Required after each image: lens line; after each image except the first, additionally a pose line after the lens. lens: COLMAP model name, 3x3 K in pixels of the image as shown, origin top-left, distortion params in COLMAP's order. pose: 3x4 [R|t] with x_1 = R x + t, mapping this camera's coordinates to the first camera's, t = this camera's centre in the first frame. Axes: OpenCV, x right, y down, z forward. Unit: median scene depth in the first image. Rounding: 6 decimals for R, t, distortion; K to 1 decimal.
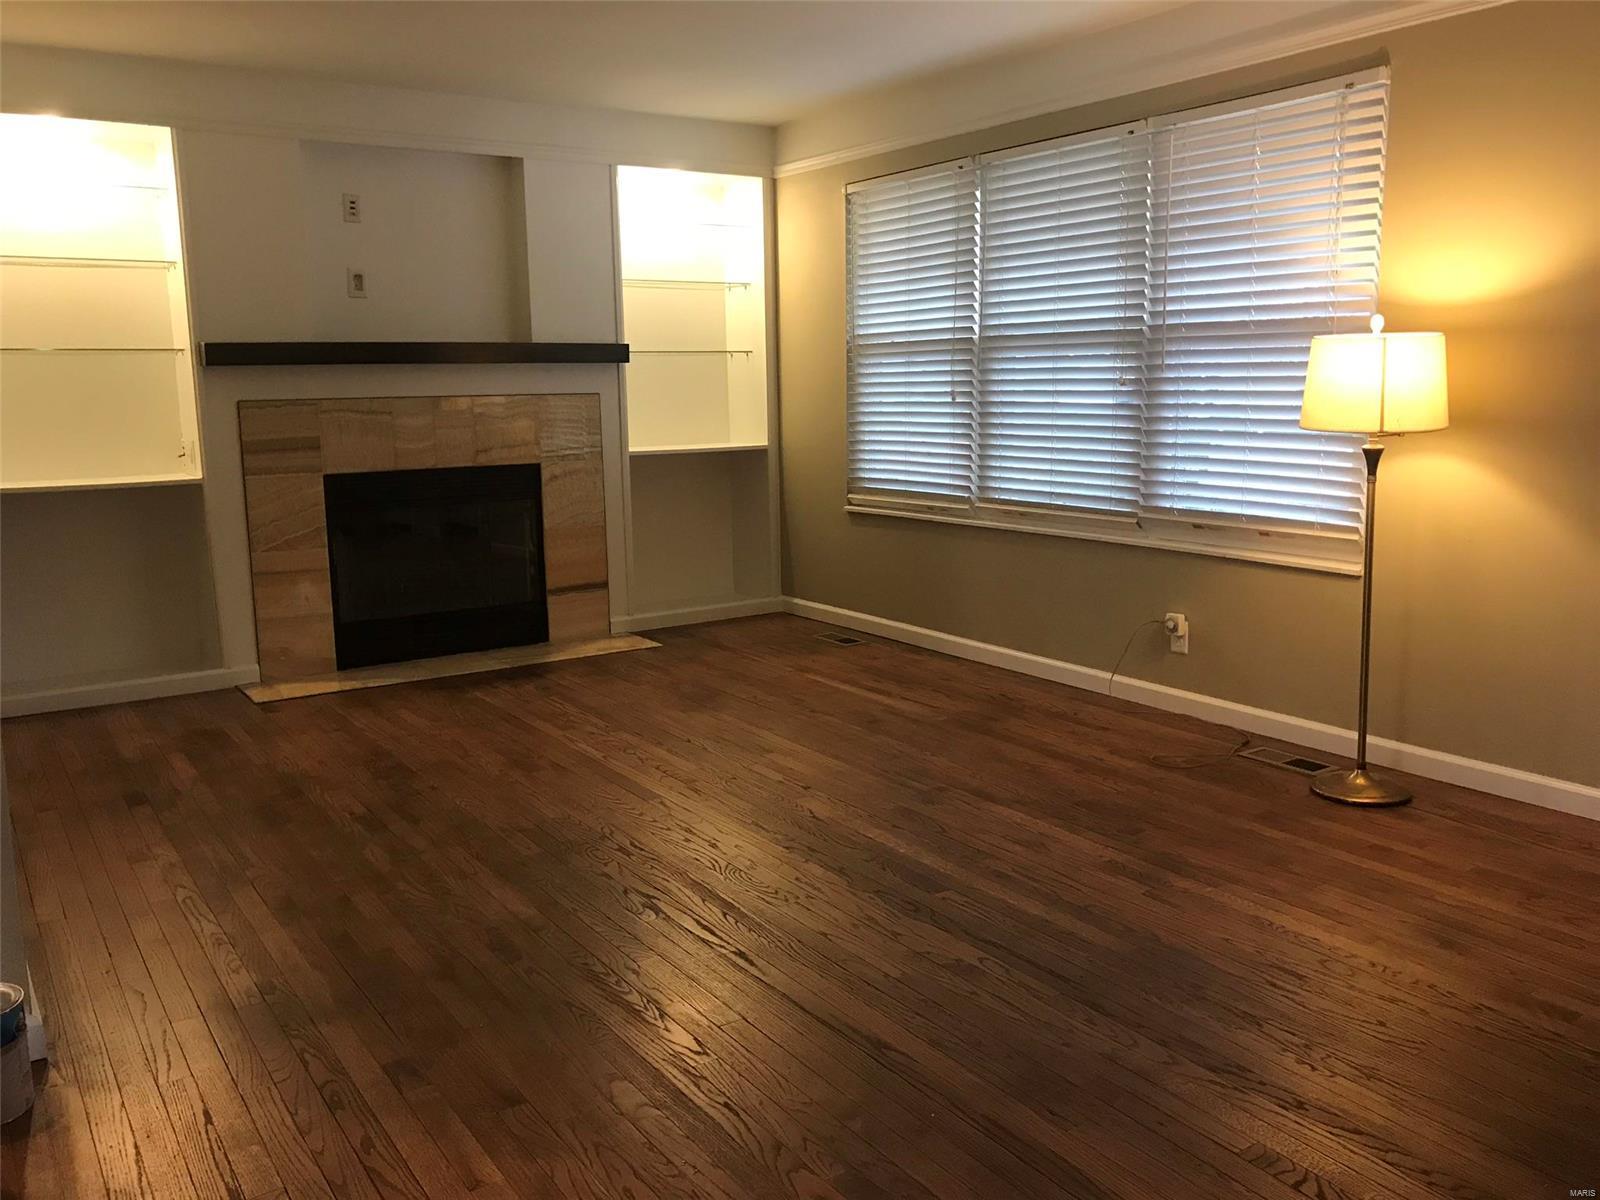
lens RADIAL K [[1332.5, 0, 800.0], [0, 1332.5, 600.0], [0, 0, 1]] dist [0.001070, -0.001201]
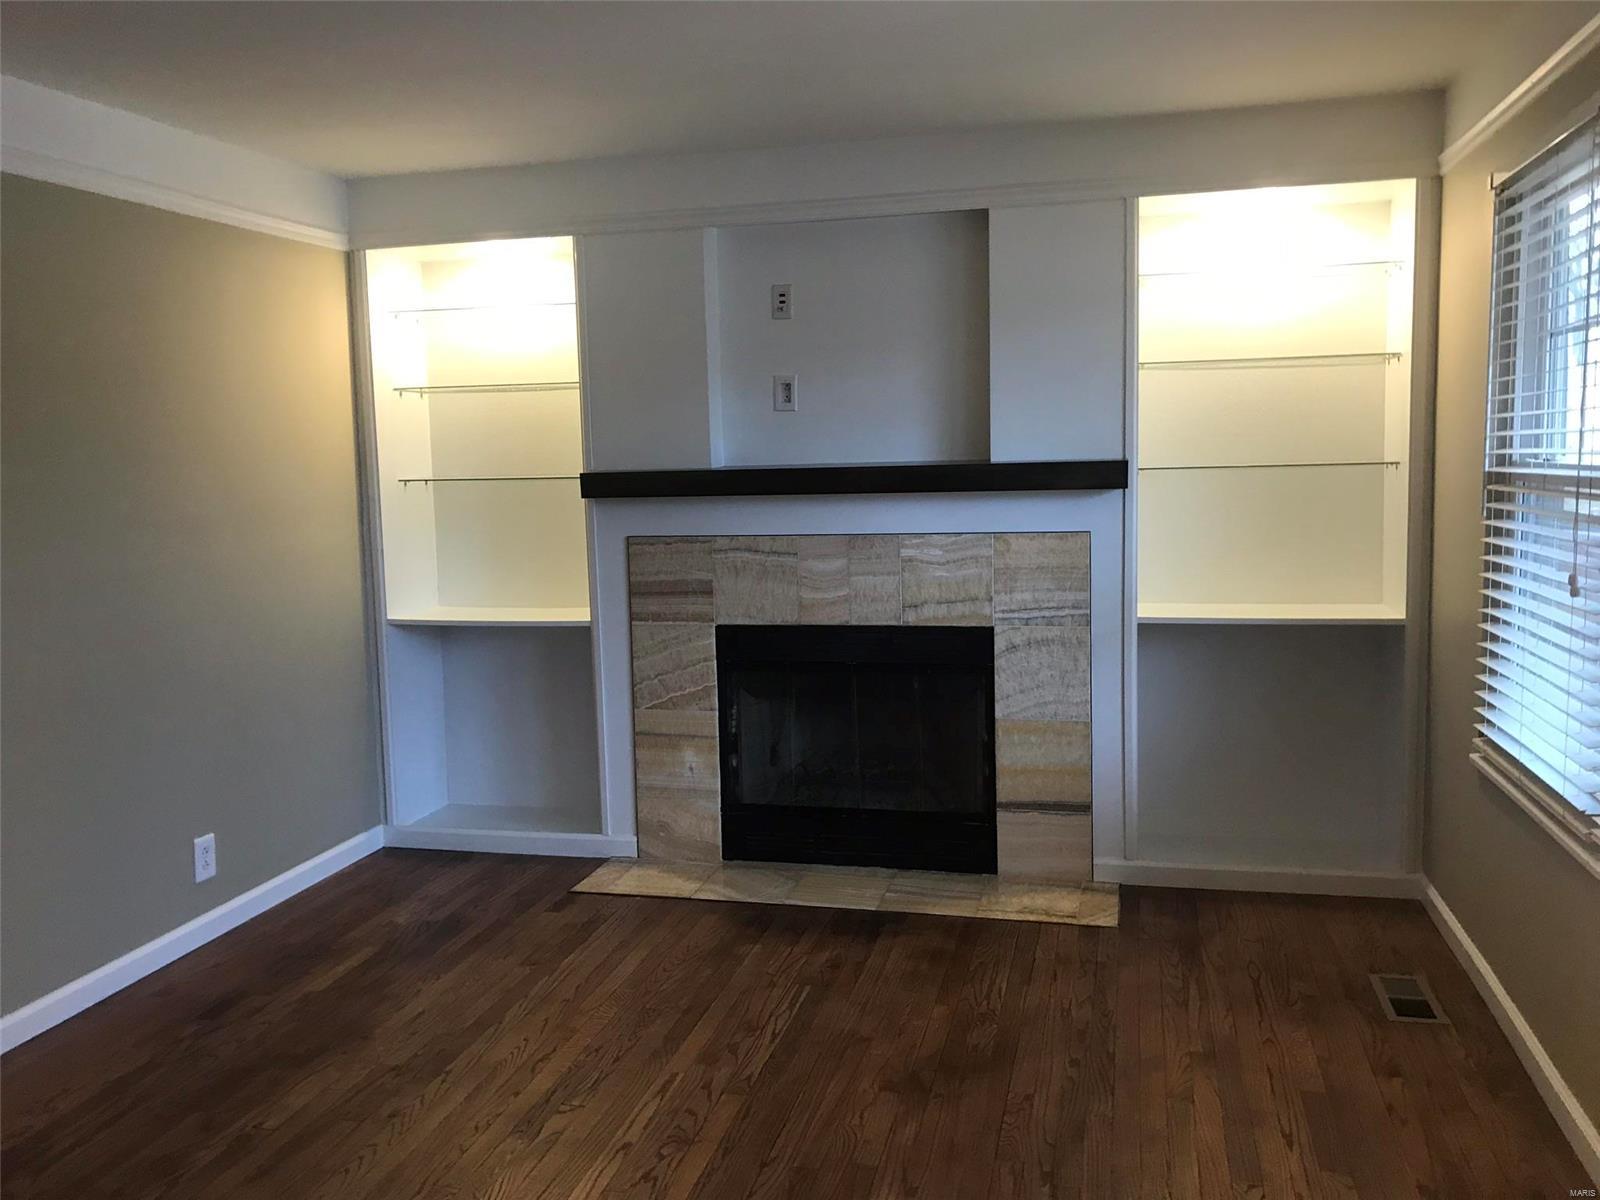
lens RADIAL K [[1275.5, 0, 800.0], [0, 1275.5, 600.0], [0, 0, 1]] dist [0.057952, -0.114423]
pose [[0.673788, 0.076908, -0.734911, 0.256951], [-0.108415, 0.994095, 0.004633, -0.116306], [0.730928, 0.076554, 0.678147, 0.485276]]
